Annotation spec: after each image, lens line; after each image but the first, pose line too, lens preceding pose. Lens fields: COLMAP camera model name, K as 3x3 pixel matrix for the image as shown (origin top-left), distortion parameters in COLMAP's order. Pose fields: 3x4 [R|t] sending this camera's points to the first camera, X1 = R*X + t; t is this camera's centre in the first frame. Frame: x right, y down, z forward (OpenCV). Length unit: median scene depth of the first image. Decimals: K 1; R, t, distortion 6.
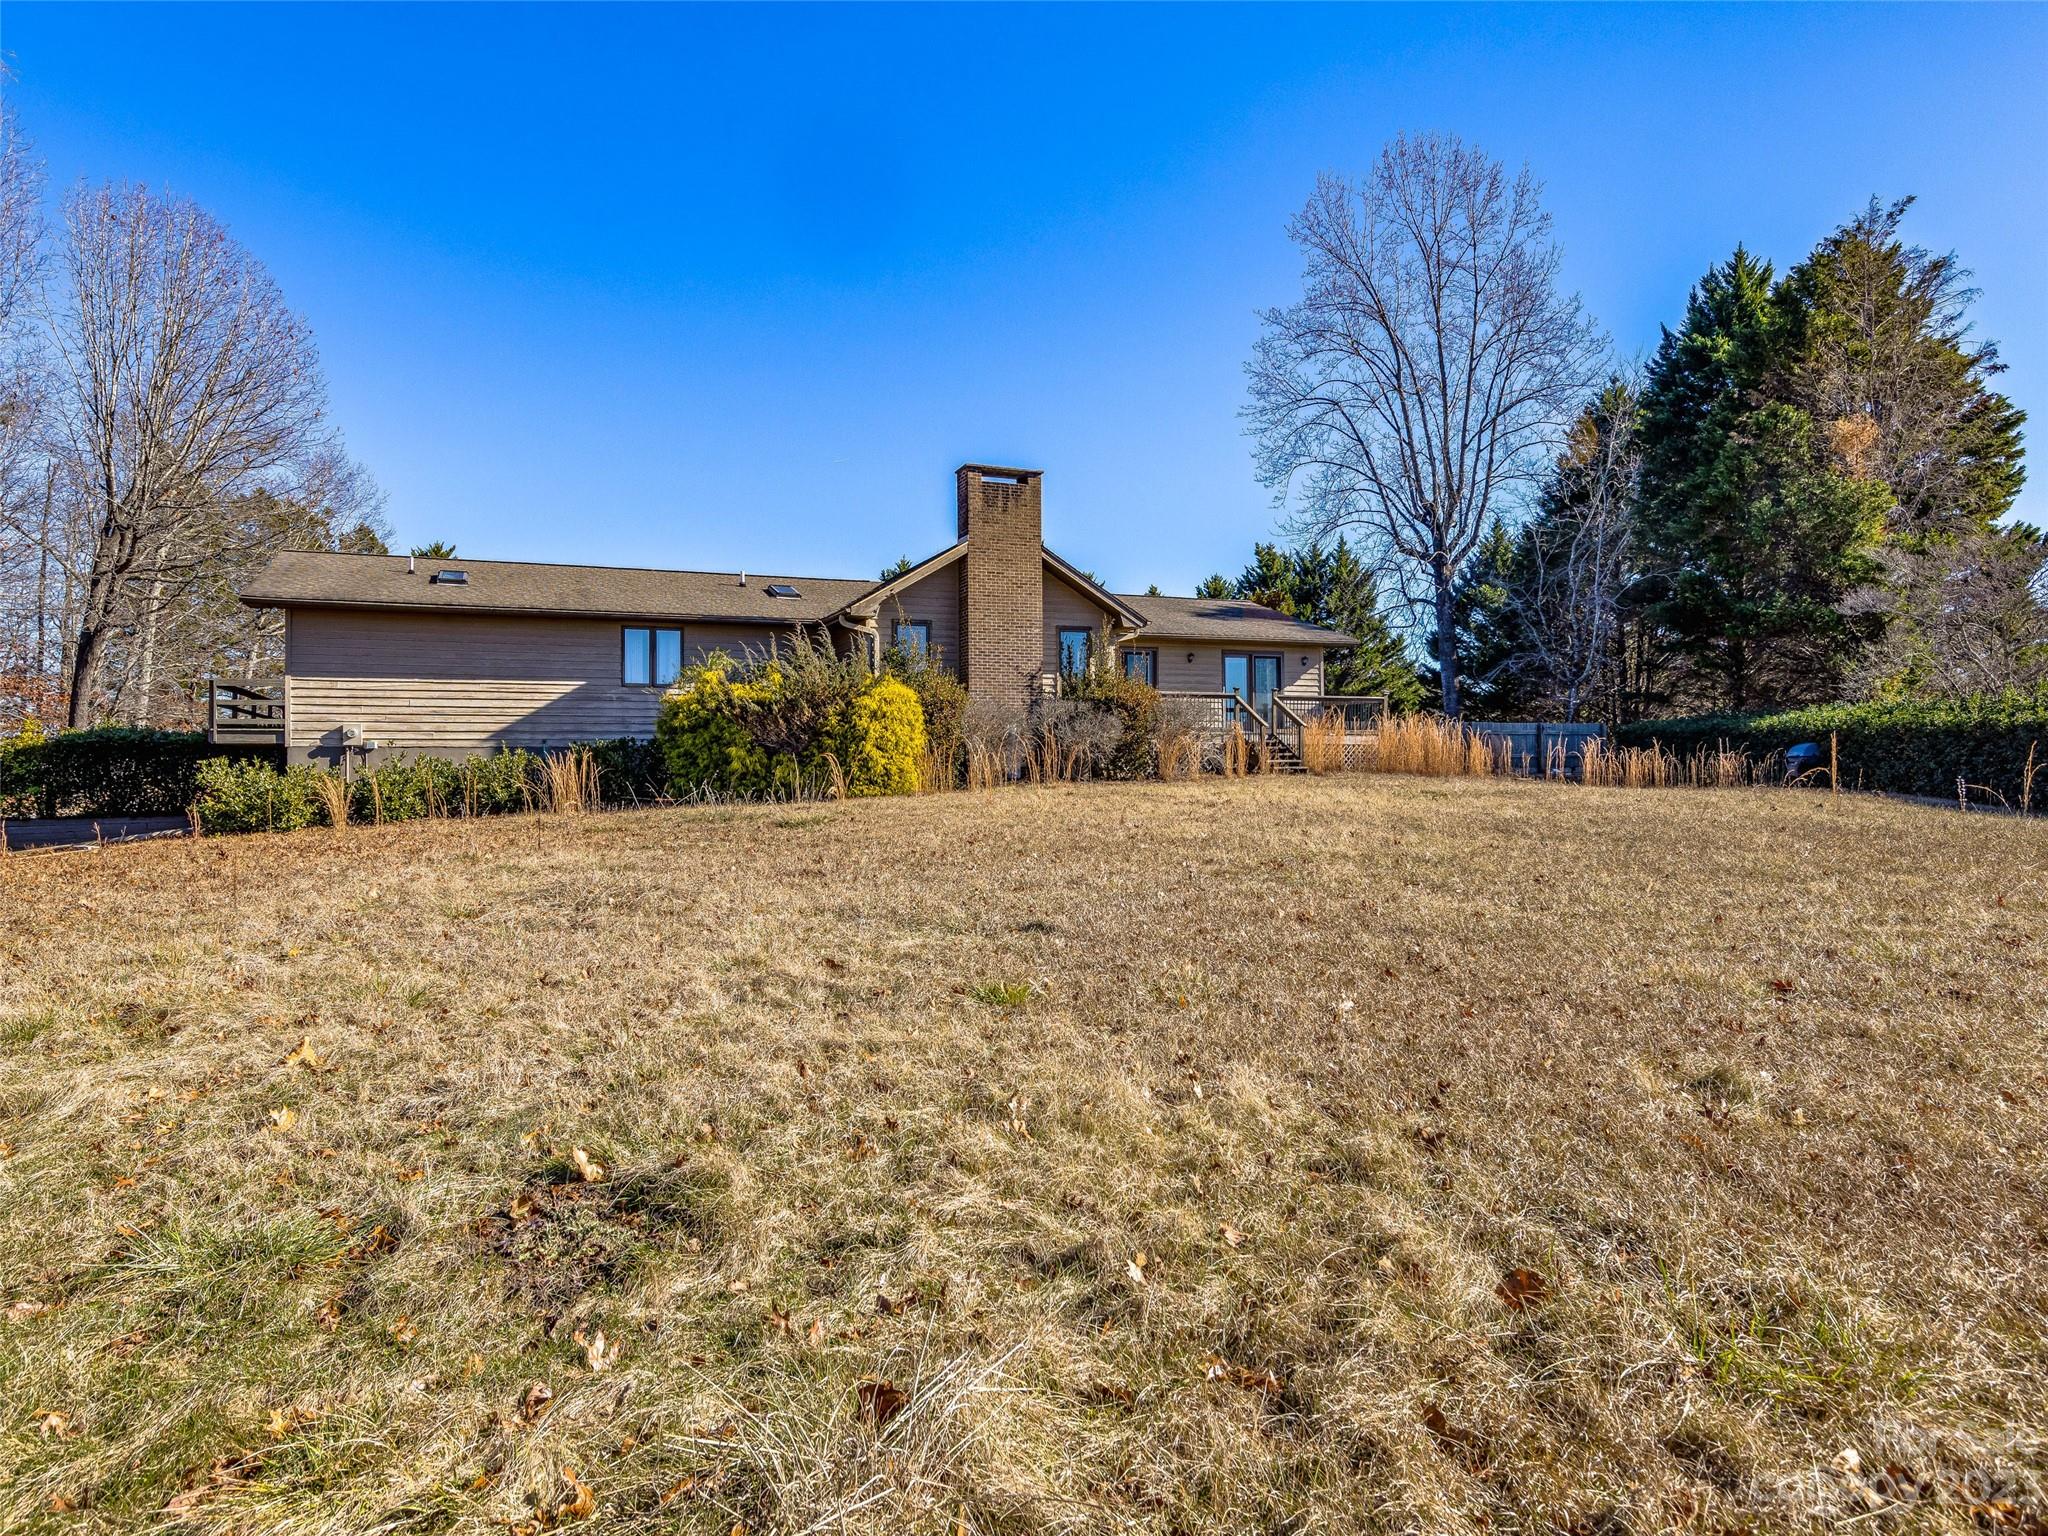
lens RADIAL K [[1250.9, 0, 1025.9], [0, 1250.9, 772.1], [0, 0, 1]] dist [0.000848, 0.001263]
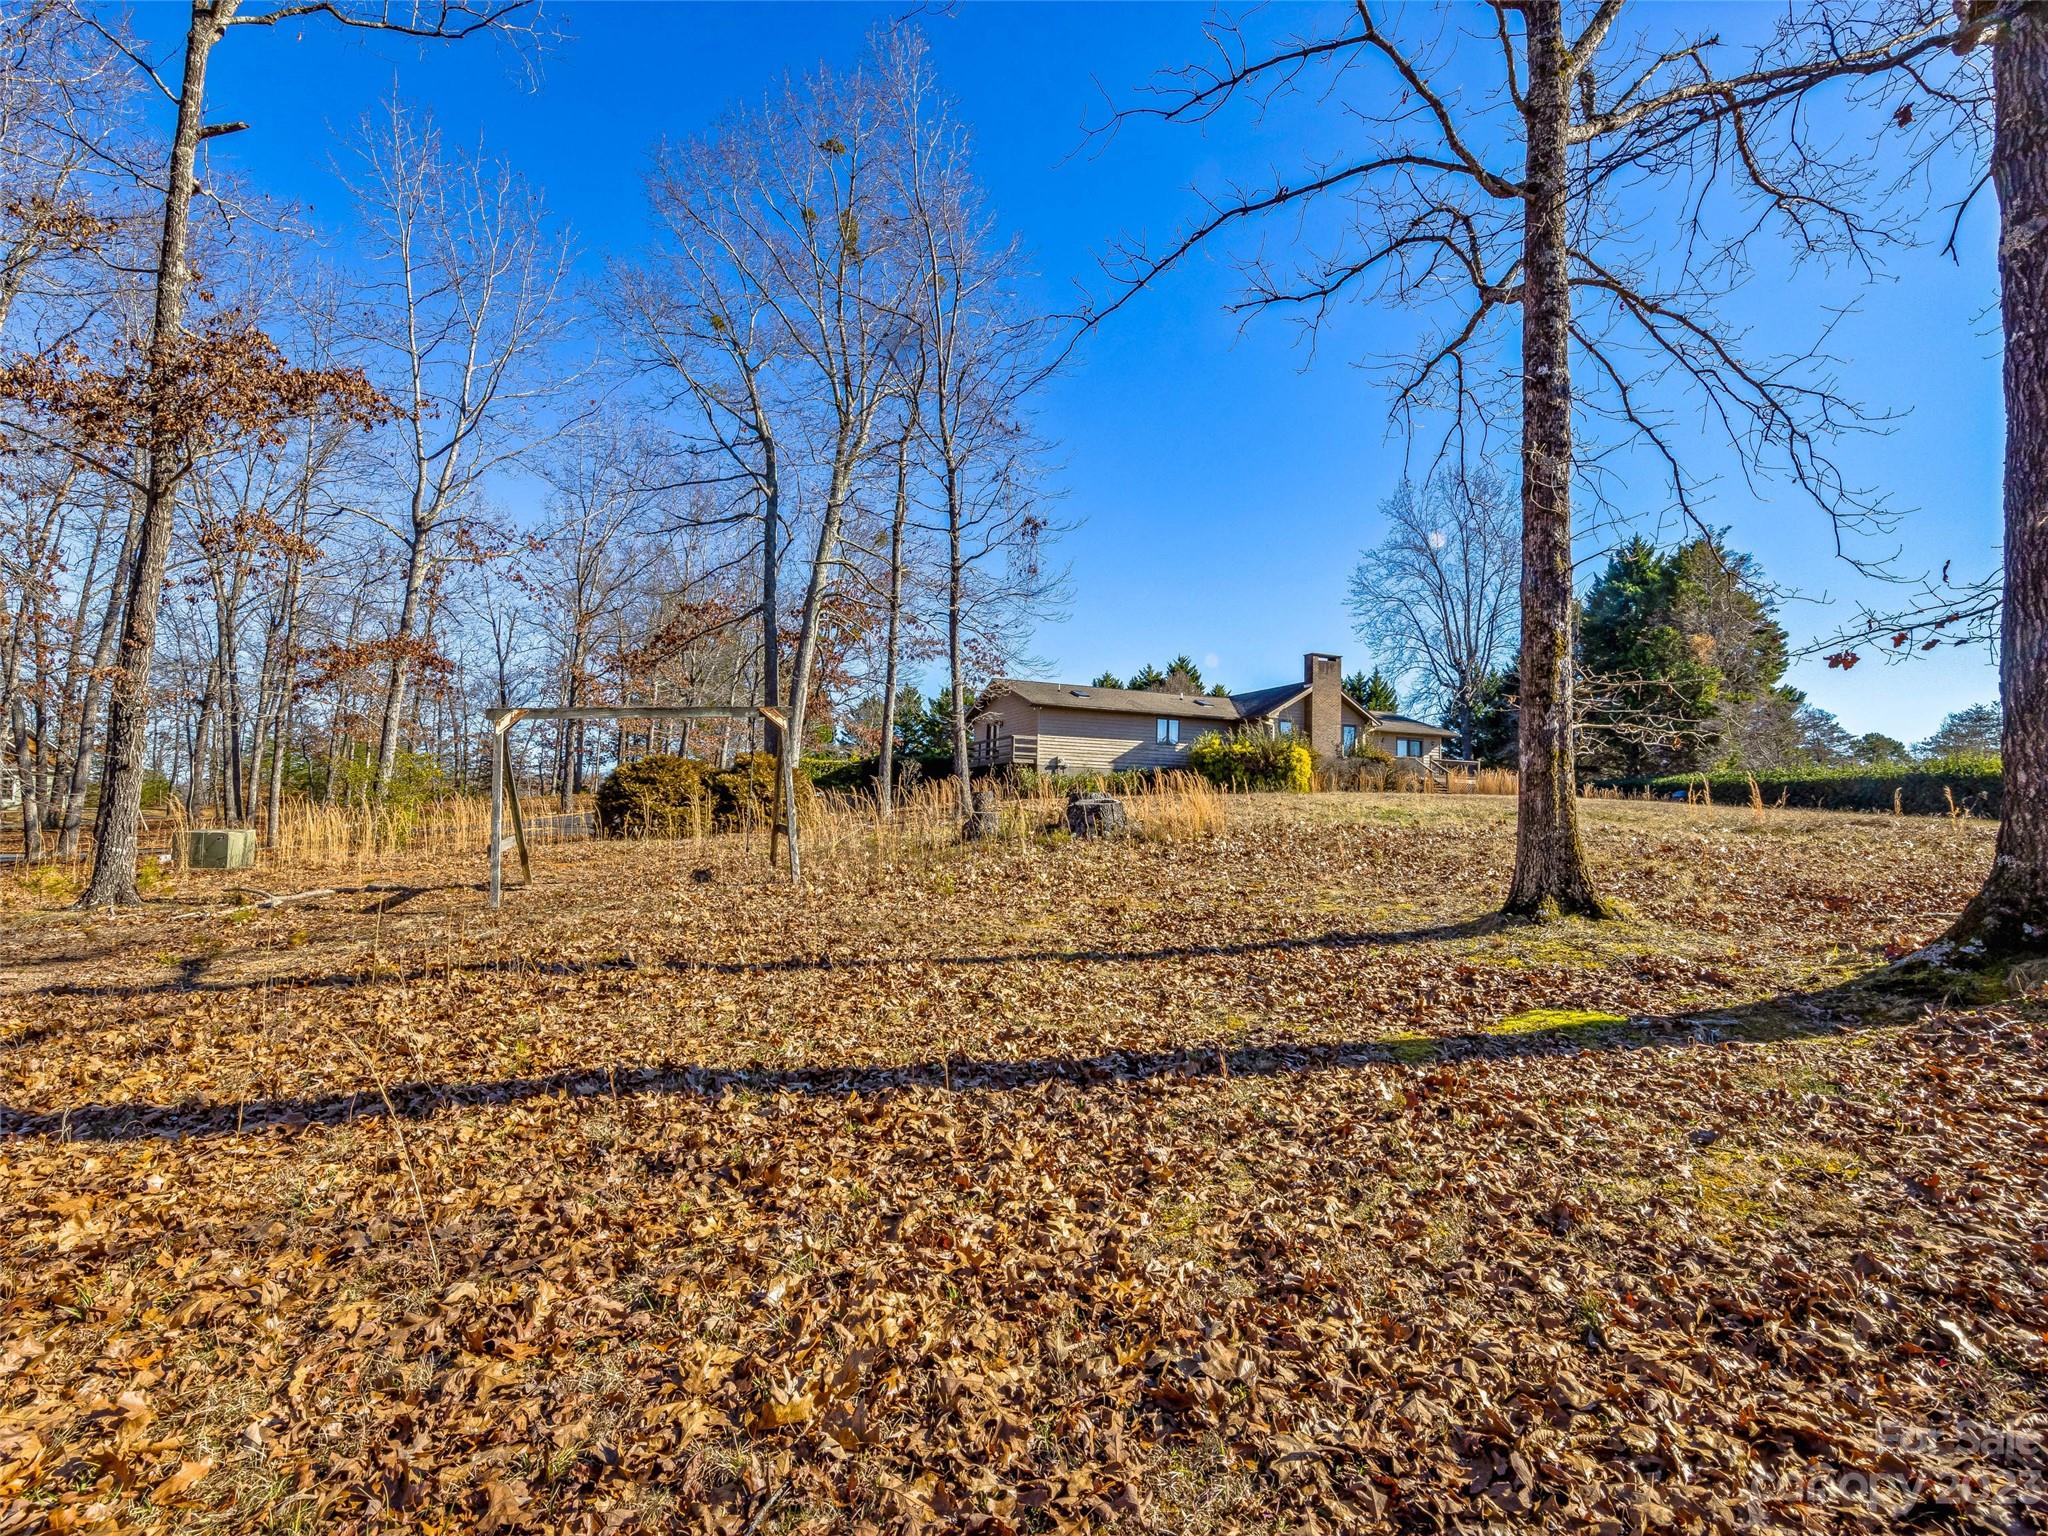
lens RADIAL K [[946.1, 0, 1021.3], [0, 946.1, 761.0], [0, 0, 1]] dist [0.013679, -0.000082]
pose [[0.999200, 0.037610, -0.013588, -0.428430], [-0.038296, 0.997785, -0.054393, 0.051573], [0.011512, 0.054870, 0.998427, -0.565528]]
